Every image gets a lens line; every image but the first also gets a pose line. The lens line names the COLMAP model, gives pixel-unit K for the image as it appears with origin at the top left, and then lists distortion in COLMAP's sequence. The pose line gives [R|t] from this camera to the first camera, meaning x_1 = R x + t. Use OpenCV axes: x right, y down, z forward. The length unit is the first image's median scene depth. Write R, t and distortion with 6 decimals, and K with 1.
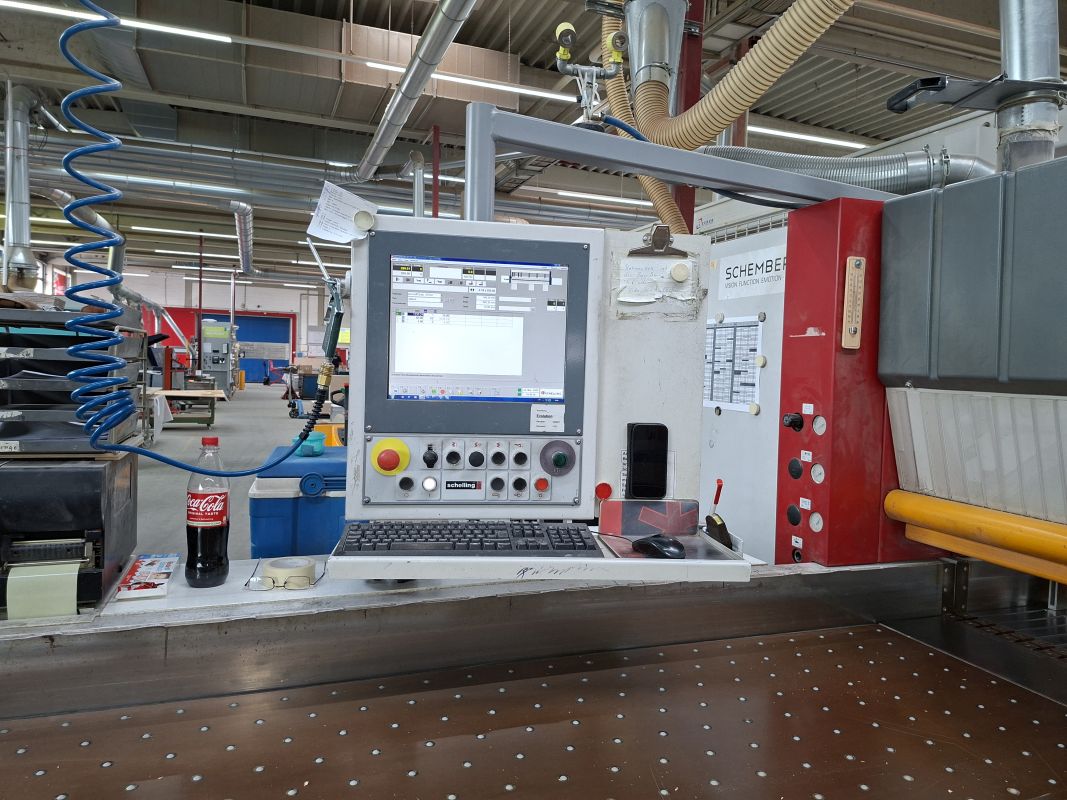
lens RADIAL K [[740.3, 0, 534.0], [0, 740.3, 392.8], [0, 0, 1]] dist [0.110384, -0.129952]
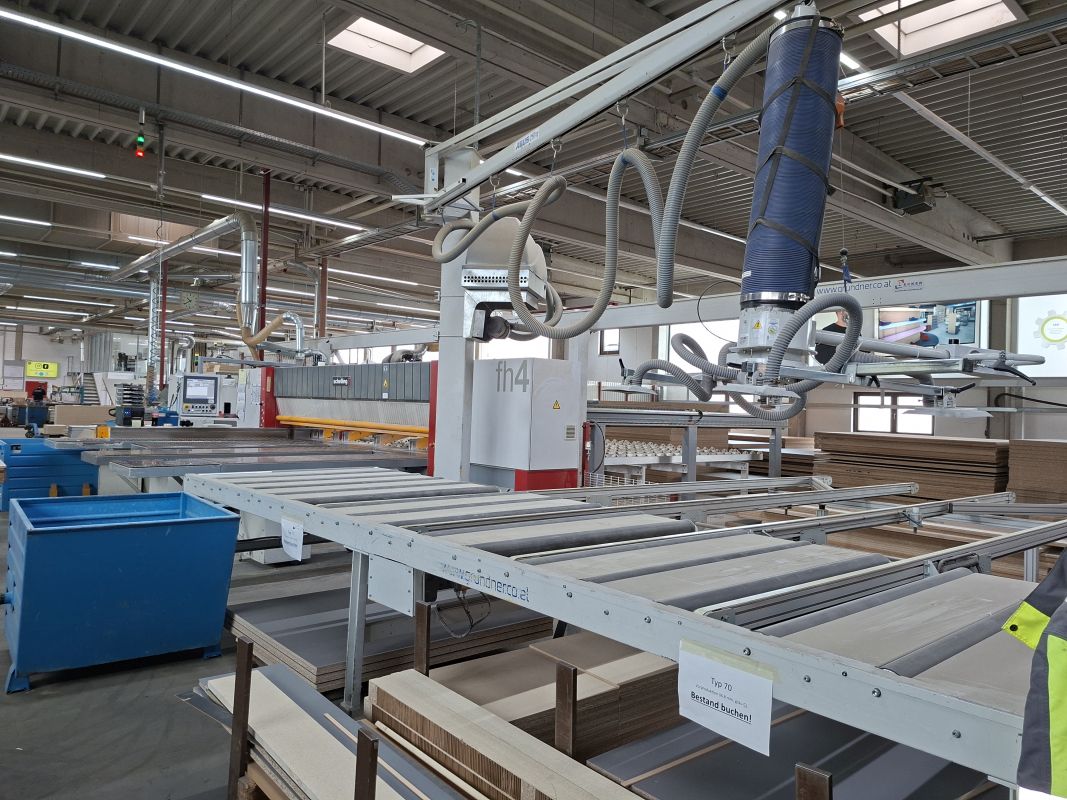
lens RADIAL K [[742.3, 0, 546.8], [0, 742.3, 392.9], [0, 0, 1]] dist [0.114304, -0.135756]
pose [[0.929349, 0.004365, 0.369176, 0.332437], [0.012422, 0.998994, -0.043082, 0.303155], [-0.368993, 0.044624, 0.928360, -6.861514]]
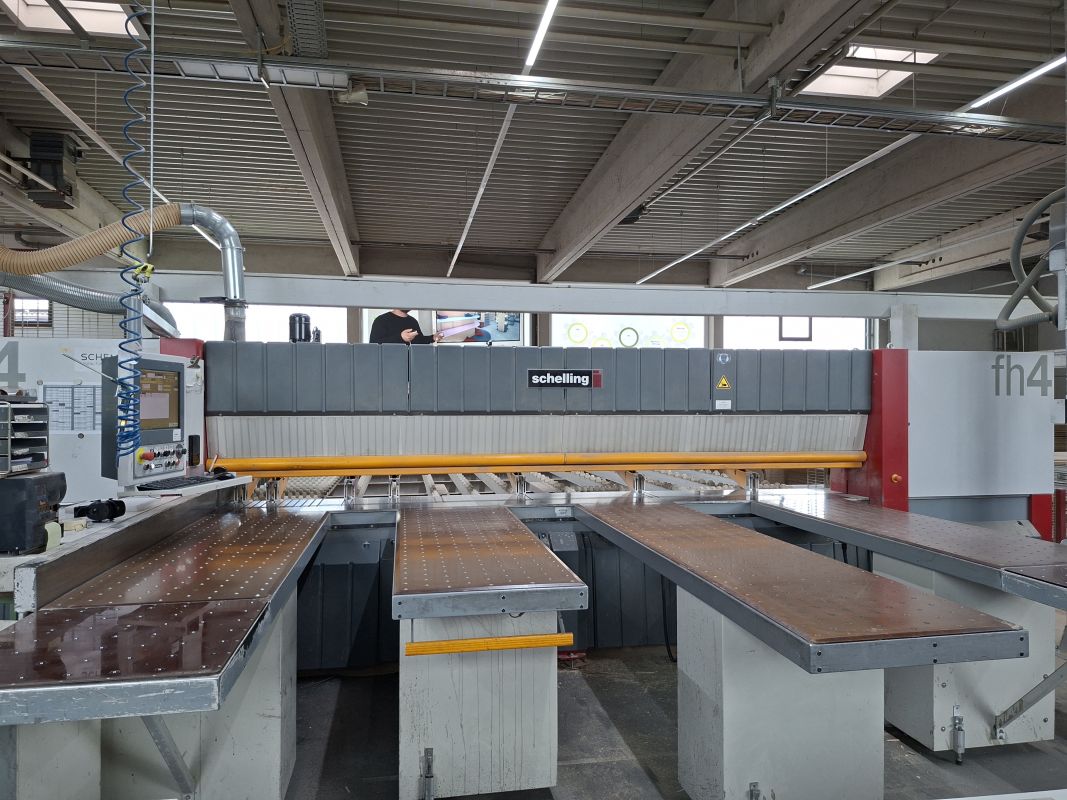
lens RADIAL K [[733.2, 0, 540.2], [0, 733.2, 400.2], [0, 0, 1]] dist [0.103648, -0.121475]
pose [[0.161959, -0.025319, 0.986473, -2.194203], [0.045848, 0.998784, 0.018108, -0.068516], [-0.985732, 0.042295, 0.162923, -0.573511]]
